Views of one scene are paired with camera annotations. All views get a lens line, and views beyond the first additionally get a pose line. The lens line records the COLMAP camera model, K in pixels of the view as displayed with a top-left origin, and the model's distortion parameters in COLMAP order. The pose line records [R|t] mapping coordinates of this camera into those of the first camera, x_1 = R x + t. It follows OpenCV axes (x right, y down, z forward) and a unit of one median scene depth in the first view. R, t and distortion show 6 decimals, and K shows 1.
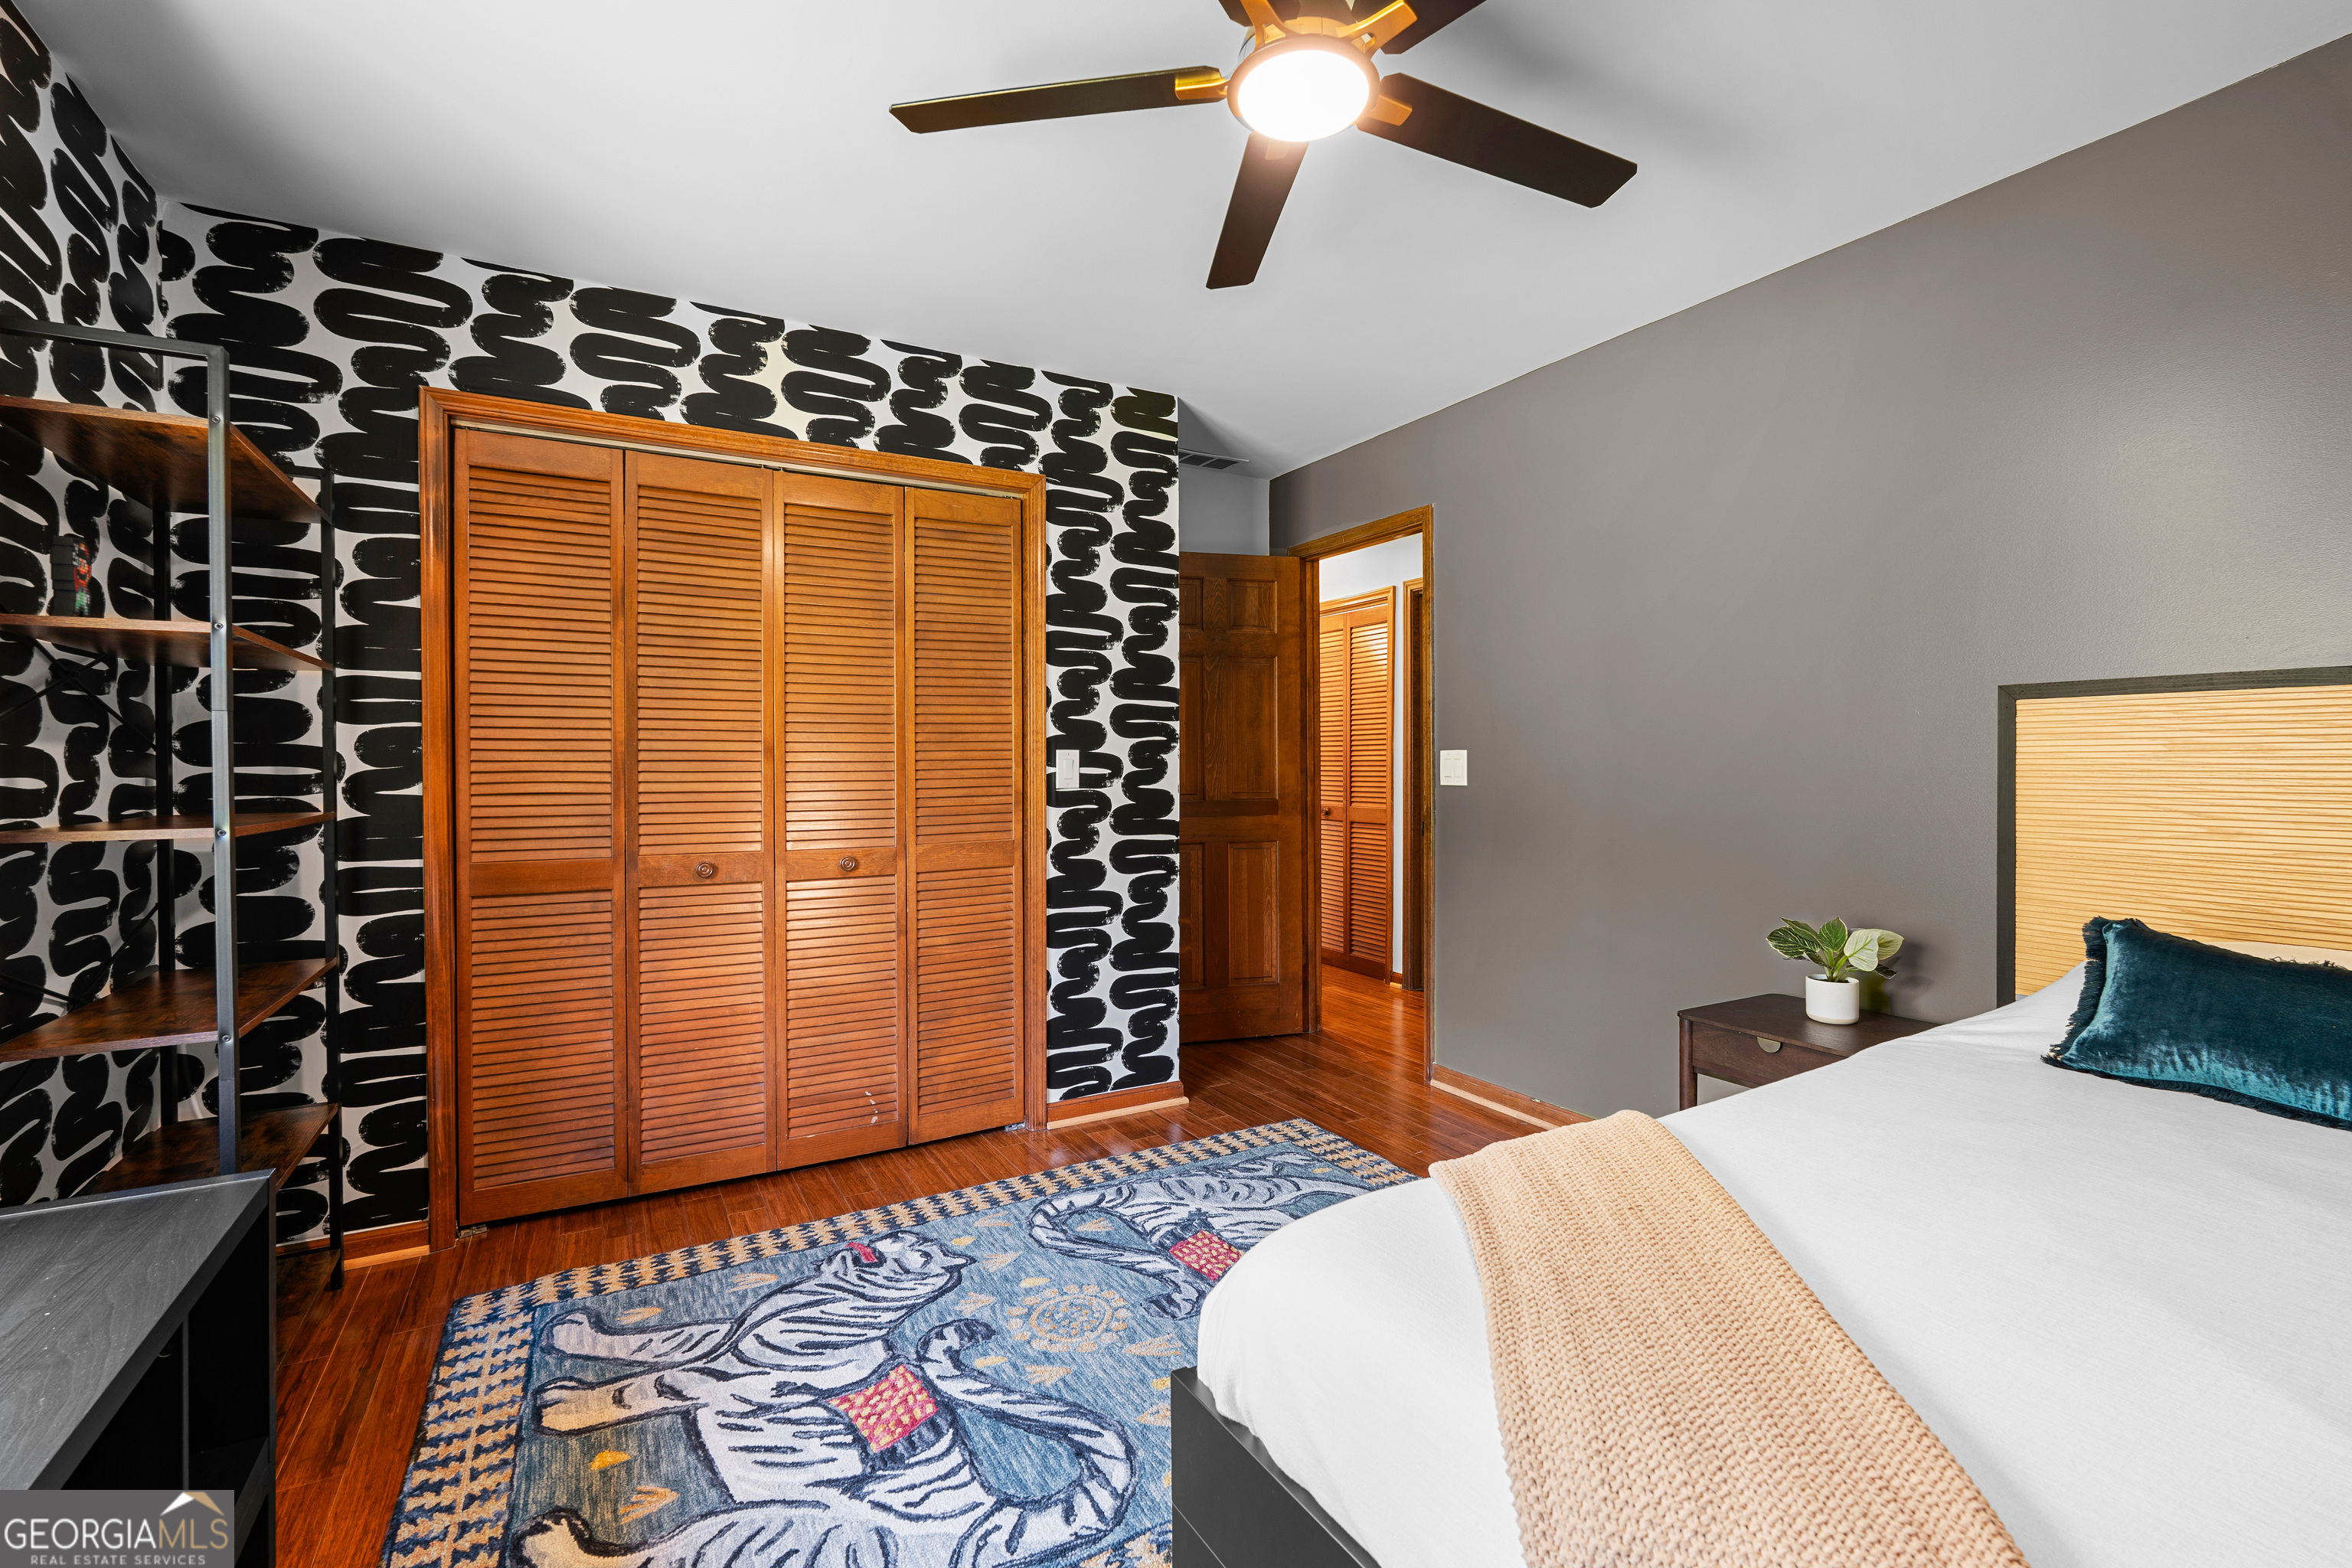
lens RADIAL K [[1026.7, 0, 1175.7], [0, 1026.7, 779.9], [0, 0, 1]] dist [-0.005859, 0.000402]
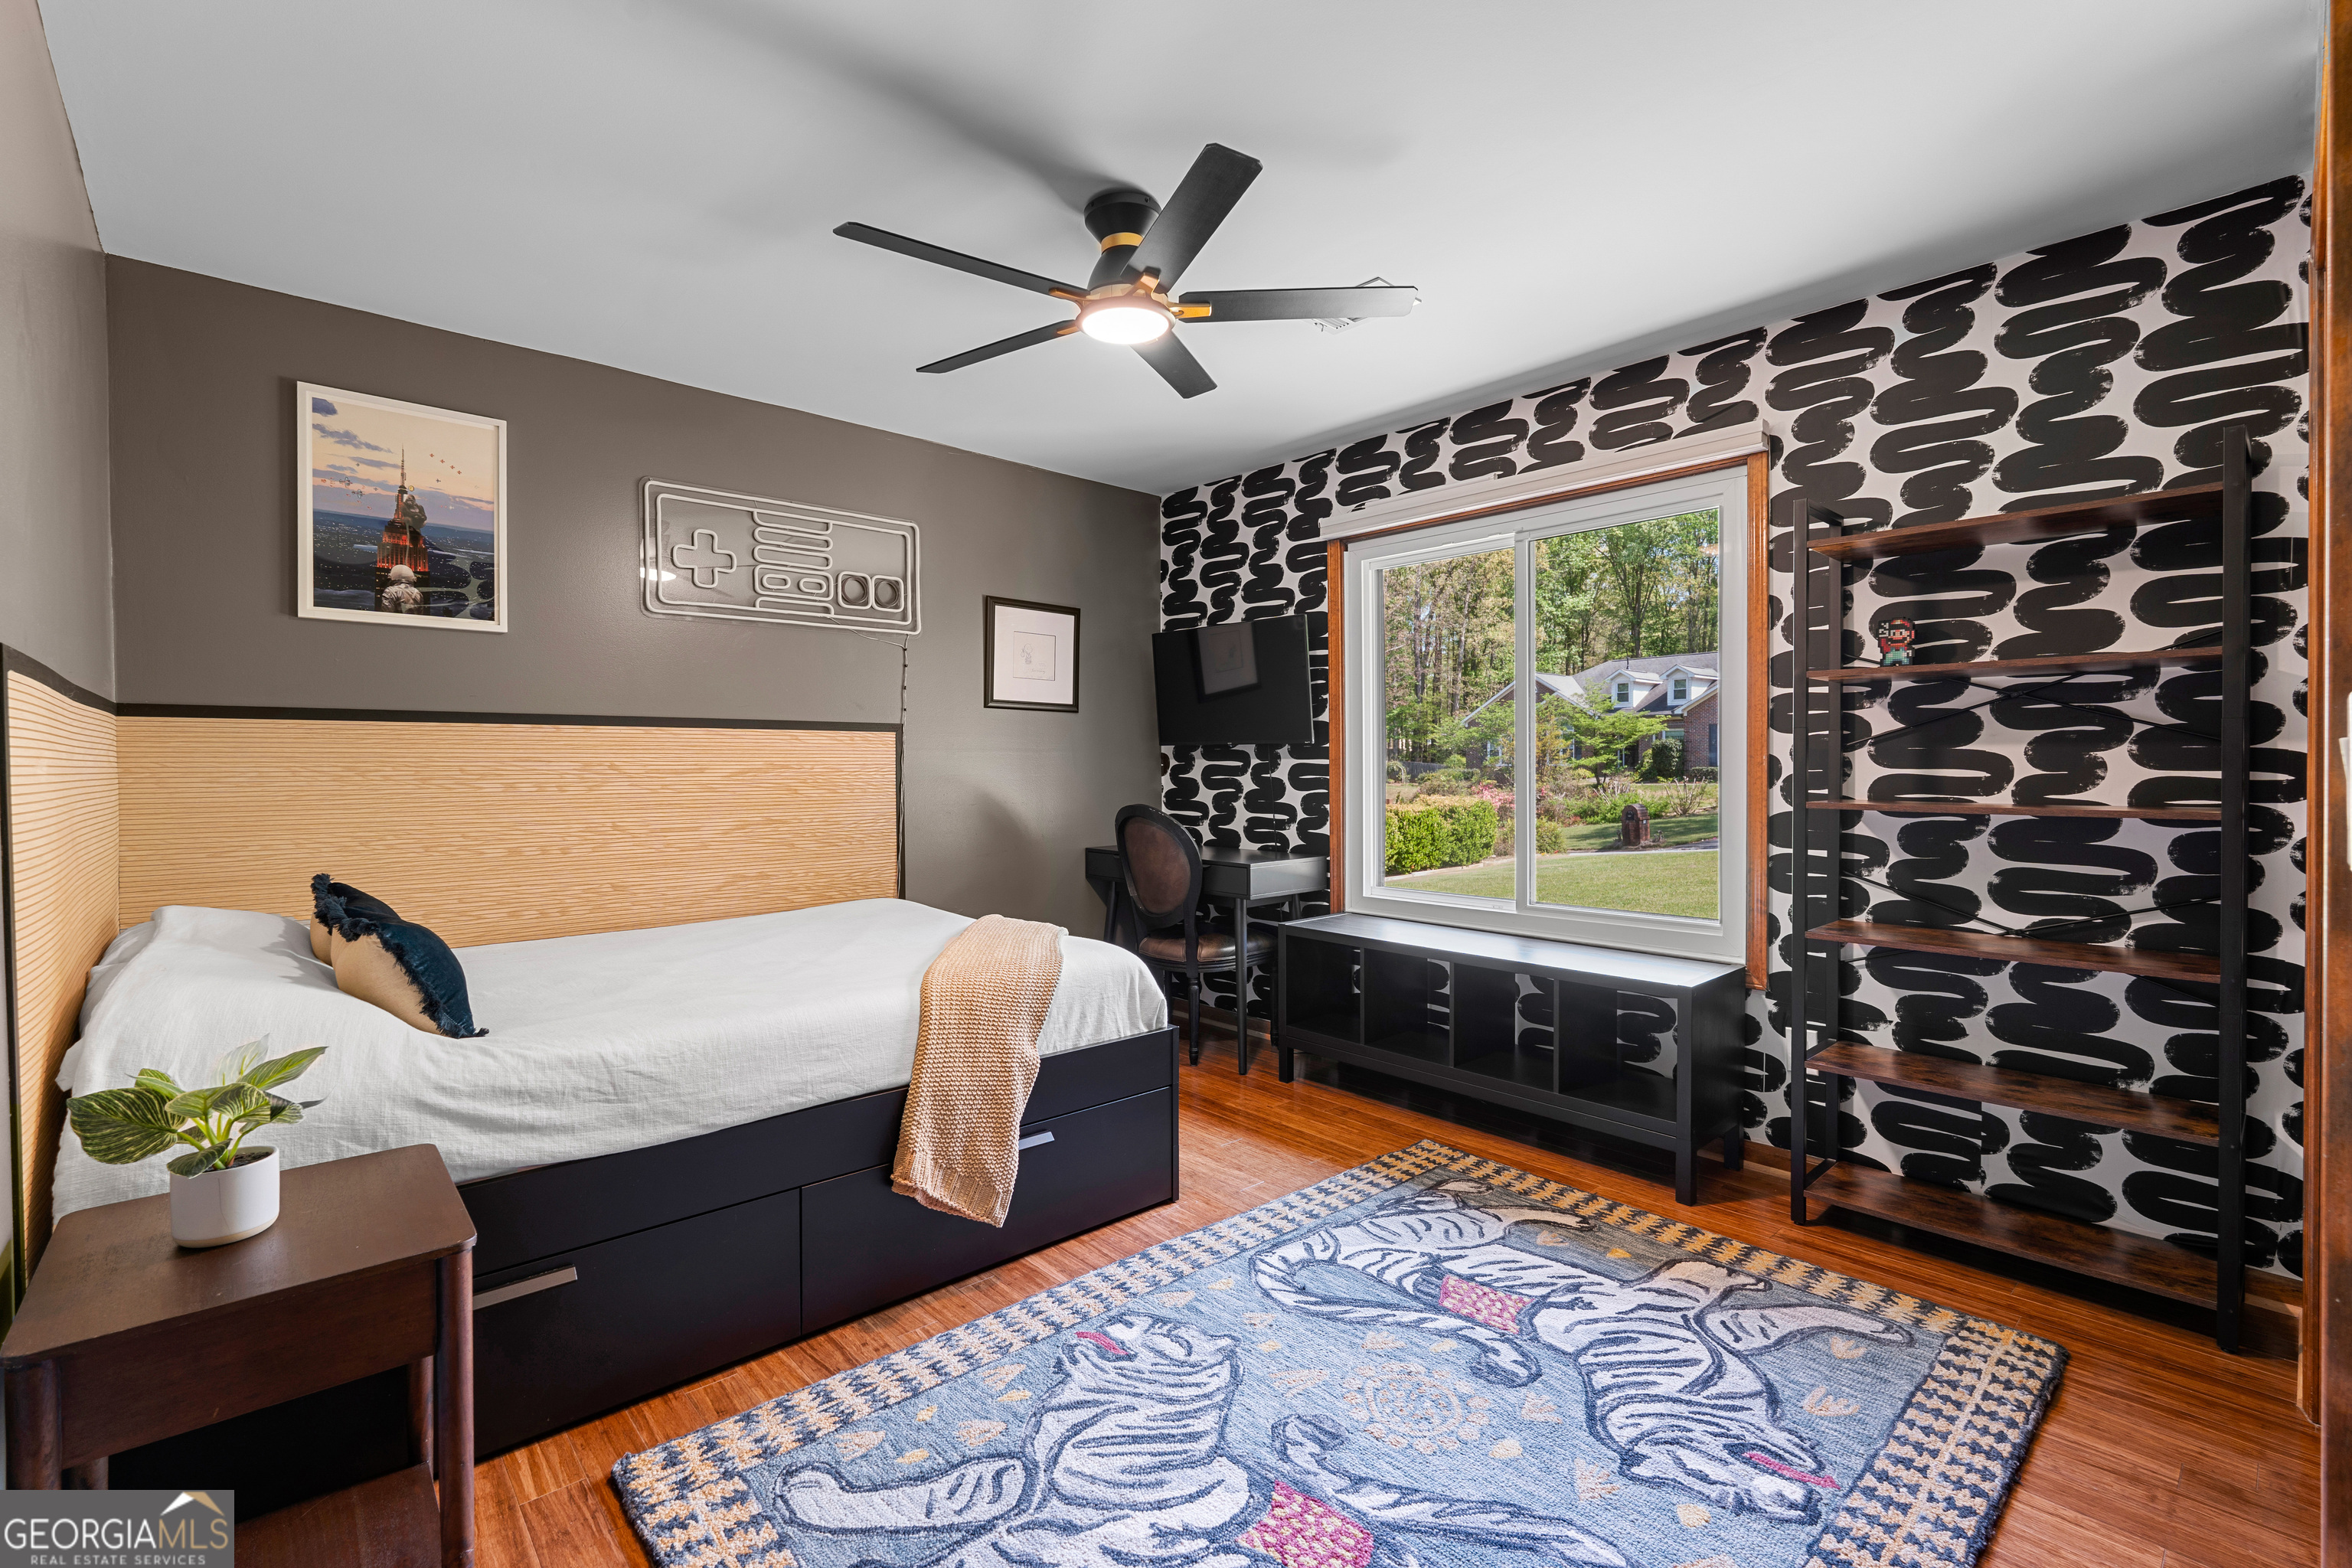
lens RADIAL K [[1026.7, 0, 1156.5], [0, 1026.7, 778.7], [0, 0, 1]] dist [-0.005859, 0.000402]
pose [[-0.980183, 0.010145, -0.197836, 0.284363], [0.005072, 0.999646, 0.026129, -0.027608], [0.198031, 0.024608, -0.979887, 1.846573]]
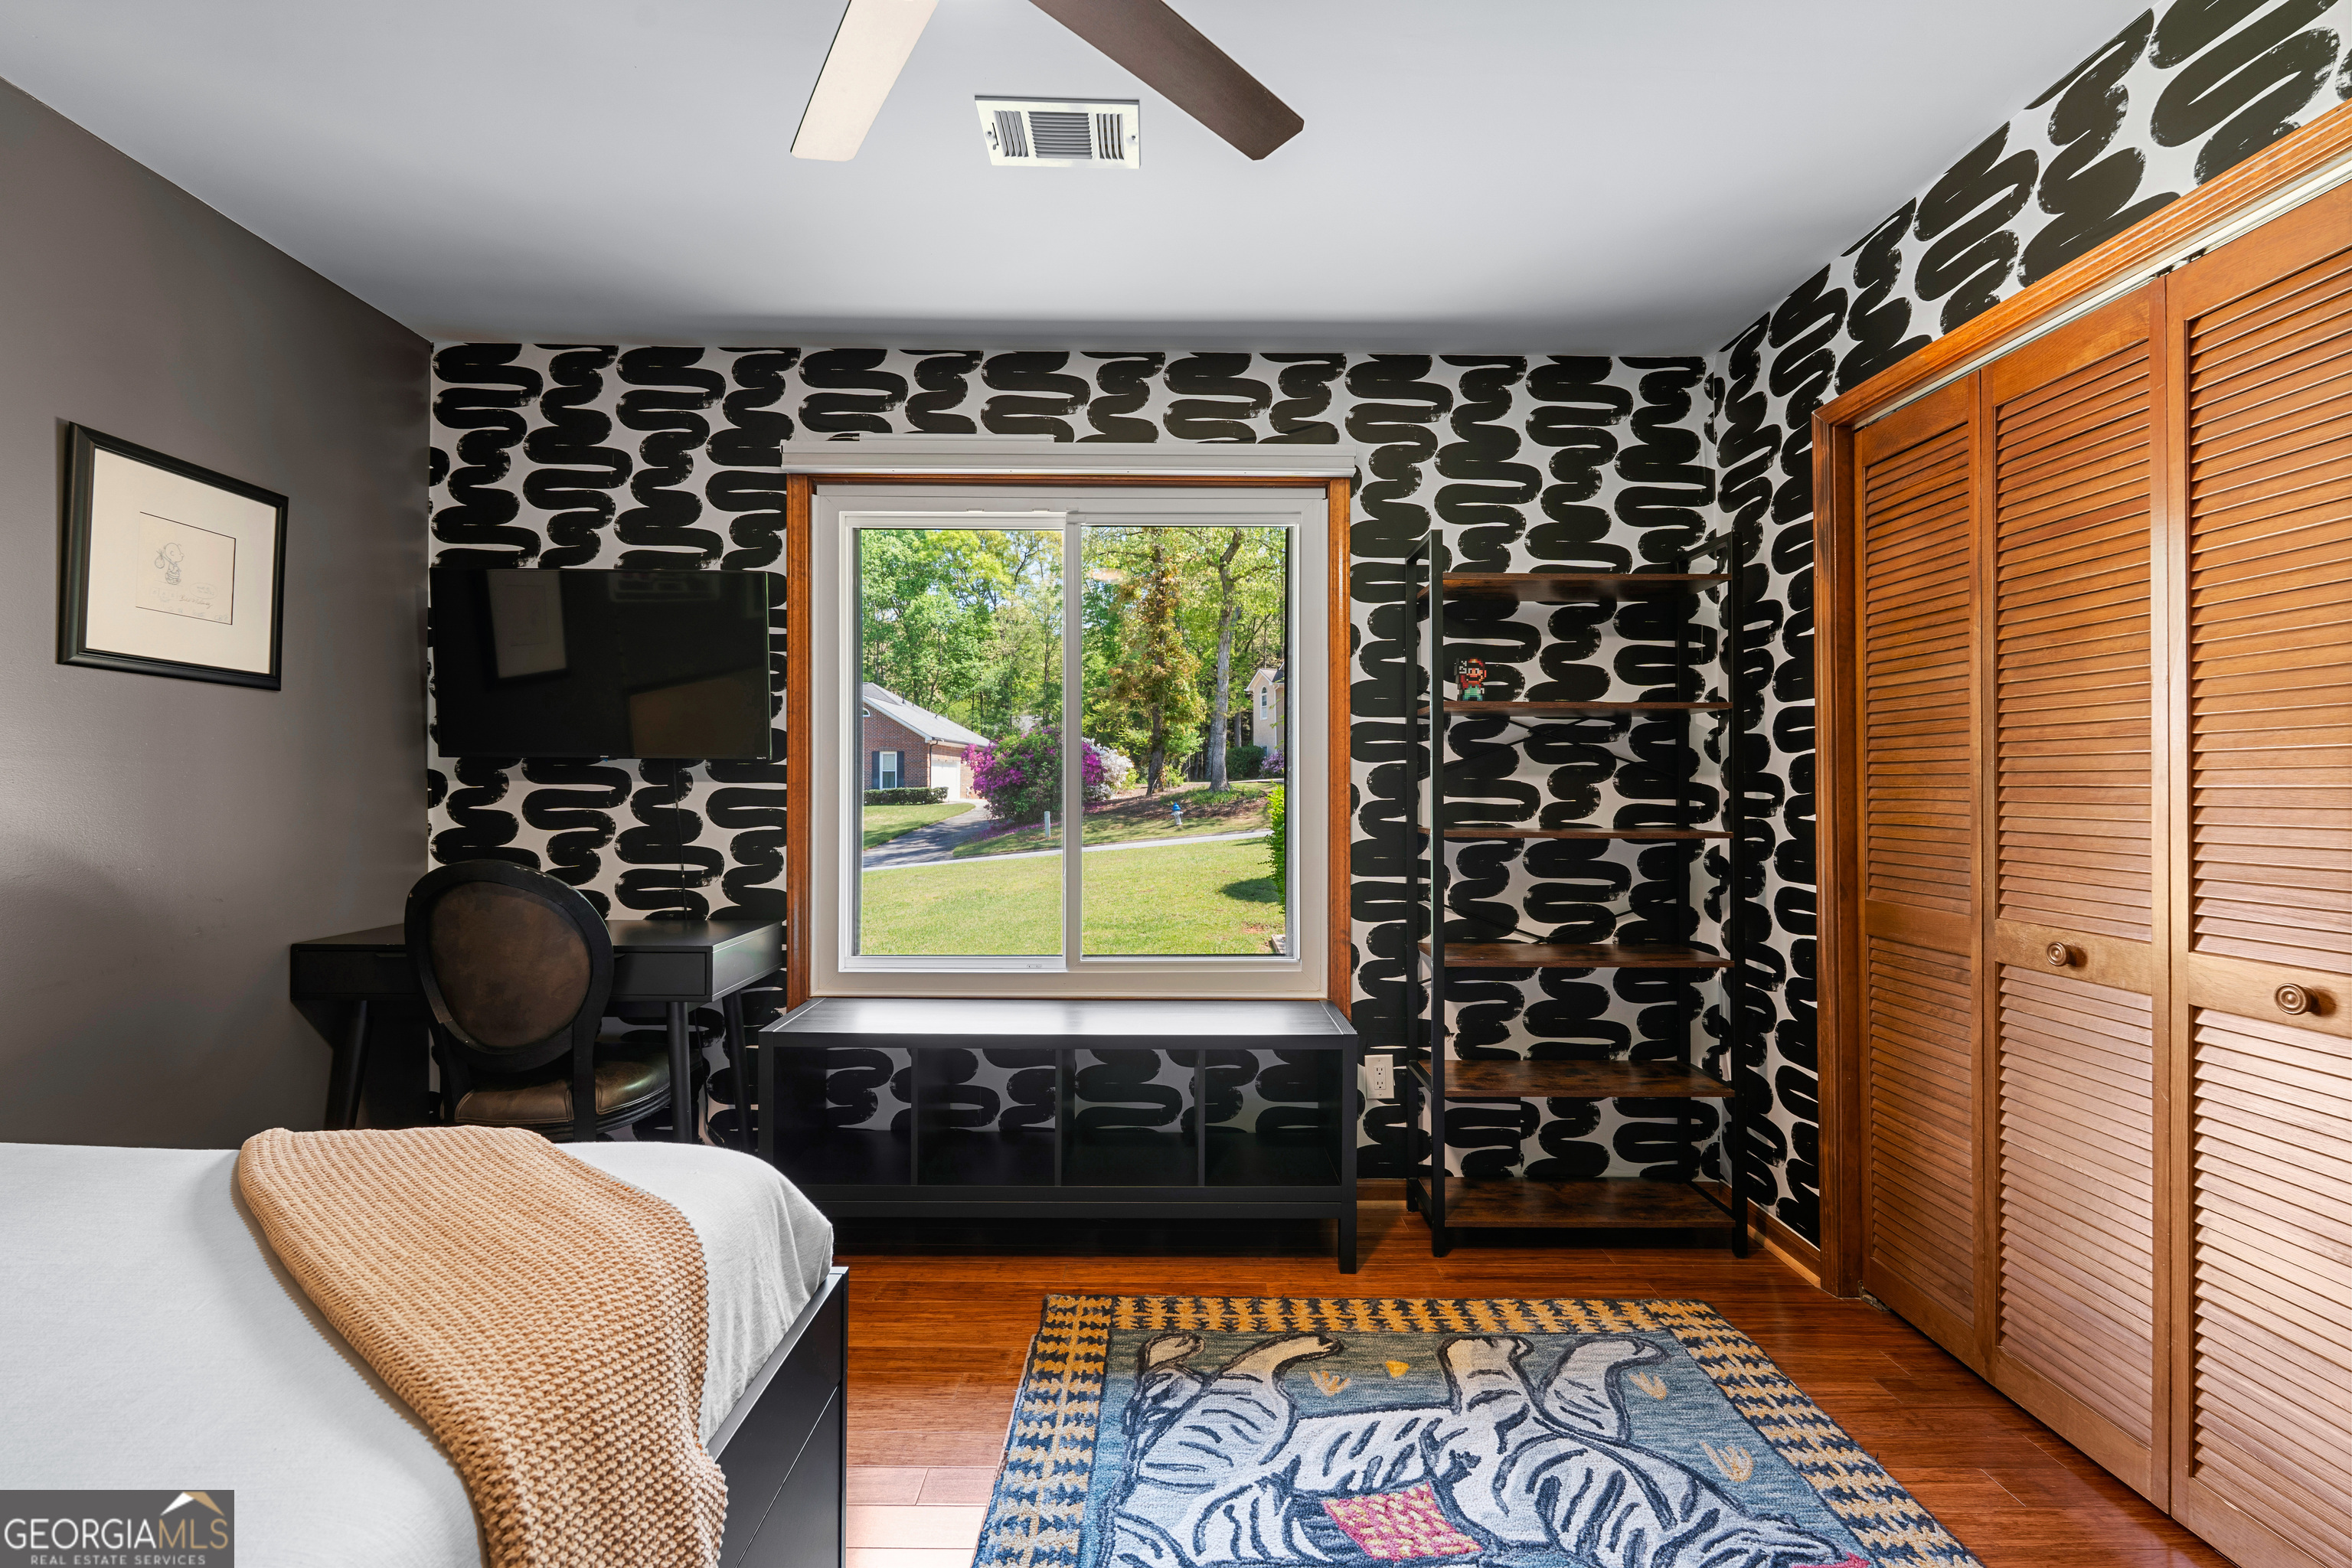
lens RADIAL K [[1026.7, 0, 1169.4], [0, 1026.7, 781.9], [0, 0, 1]] dist [-0.005859, 0.000402]
pose [[-0.497566, -0.002497, -0.867423, 0.516534], [-0.010529, 0.999940, 0.003161, -0.022977], [0.867362, 0.010706, -0.497562, 1.118420]]
